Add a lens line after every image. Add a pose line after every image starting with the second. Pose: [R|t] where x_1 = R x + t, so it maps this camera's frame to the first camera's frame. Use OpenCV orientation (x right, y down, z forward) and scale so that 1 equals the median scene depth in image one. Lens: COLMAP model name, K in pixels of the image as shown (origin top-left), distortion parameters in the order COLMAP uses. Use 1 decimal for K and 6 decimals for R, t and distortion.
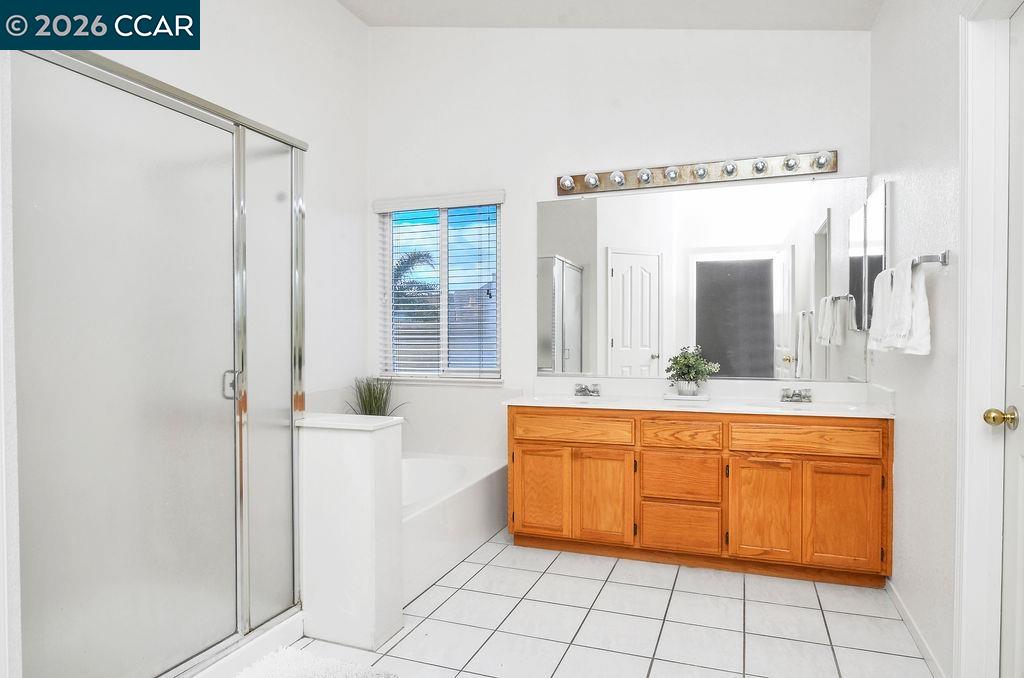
lens RADIAL K [[594.0, 0, 518.7], [0, 594.0, 337.9], [0, 0, 1]] dist [-0.018506, 0.004859]
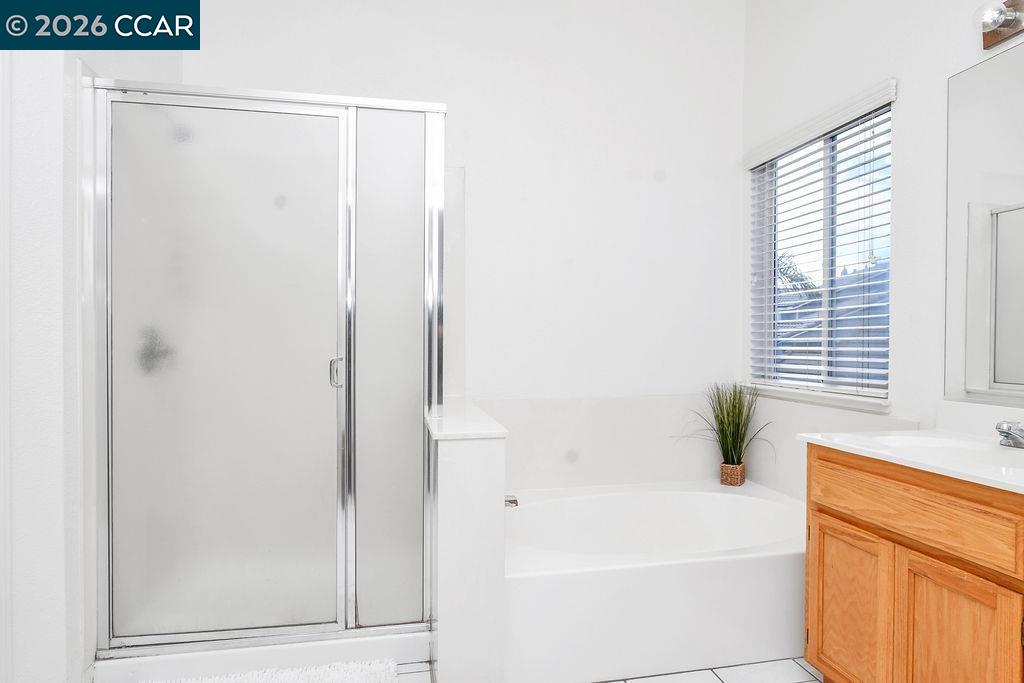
lens RADIAL K [[594.0, 0, 512.1], [0, 594.0, 344.9], [0, 0, 1]] dist [-0.018506, 0.004859]
pose [[0.534793, 0.008627, -0.844939, 0.327710], [-0.005937, 0.999962, 0.006452, 0.016120], [0.844962, 0.001566, 0.534824, 0.456539]]
